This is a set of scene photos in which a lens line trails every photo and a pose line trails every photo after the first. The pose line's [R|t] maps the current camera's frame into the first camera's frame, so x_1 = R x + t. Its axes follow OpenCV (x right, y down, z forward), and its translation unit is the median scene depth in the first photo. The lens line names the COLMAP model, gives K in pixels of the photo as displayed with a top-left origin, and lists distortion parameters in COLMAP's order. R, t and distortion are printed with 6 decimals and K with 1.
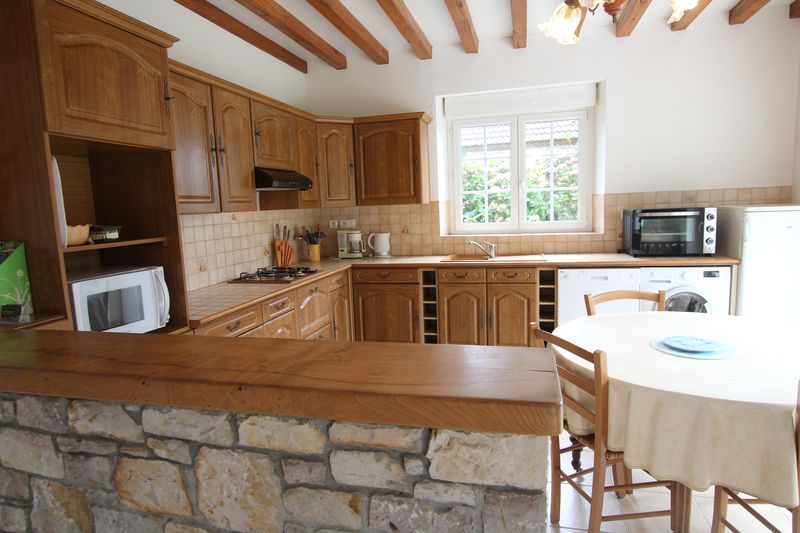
lens RADIAL K [[481.3, 0, 400.3], [0, 481.3, 264.9], [0, 0, 1]] dist [-0.017759, 0.000105]
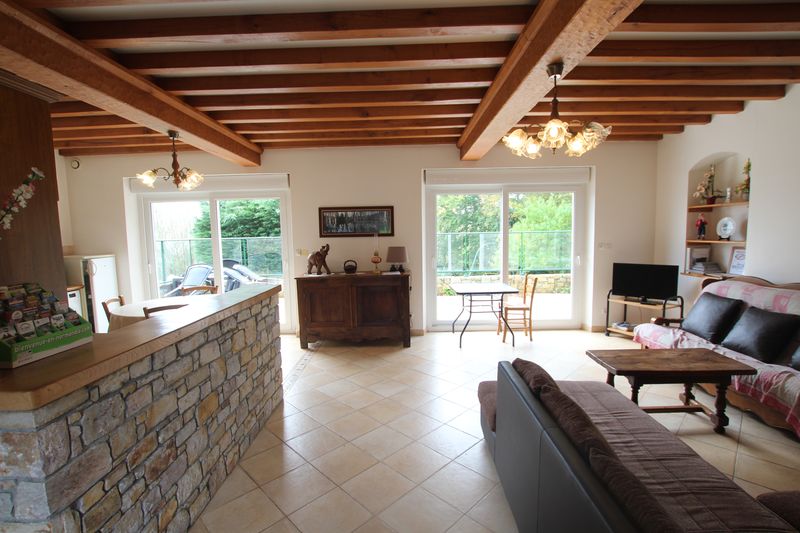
lens RADIAL K [[375.0, 0, 401.9], [0, 375.0, 268.2], [0, 0, 1]] dist [-0.024264, 0.000412]
pose [[-0.242540, -0.049309, 0.968888, -1.759935], [0.154098, 0.984070, 0.088657, -0.024198], [-0.957825, 0.170807, -0.231077, 0.274361]]
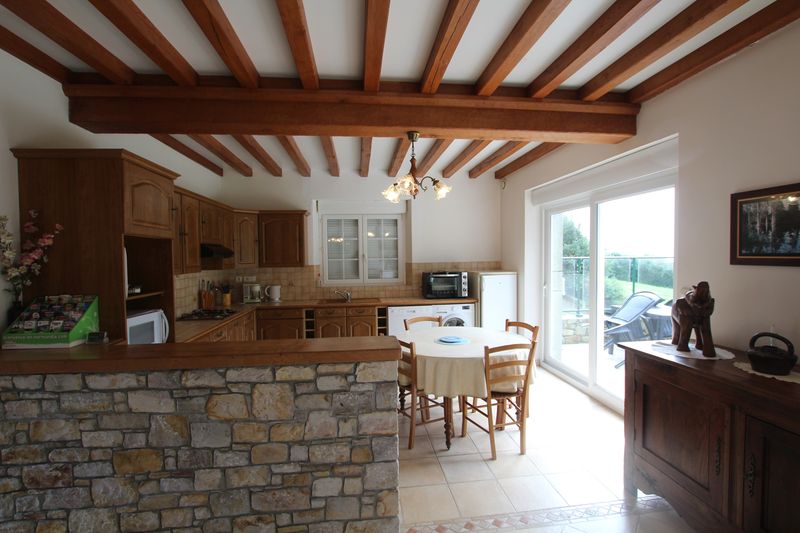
lens RADIAL K [[375.0, 0, 399.4], [0, 375.0, 267.6], [0, 0, 1]] dist [-0.024264, 0.000412]
pose [[0.933206, 0.014977, 0.359028, -0.237403], [0.022335, 0.994782, -0.099552, 0.006688], [-0.358646, 0.100921, 0.928002, -0.552451]]
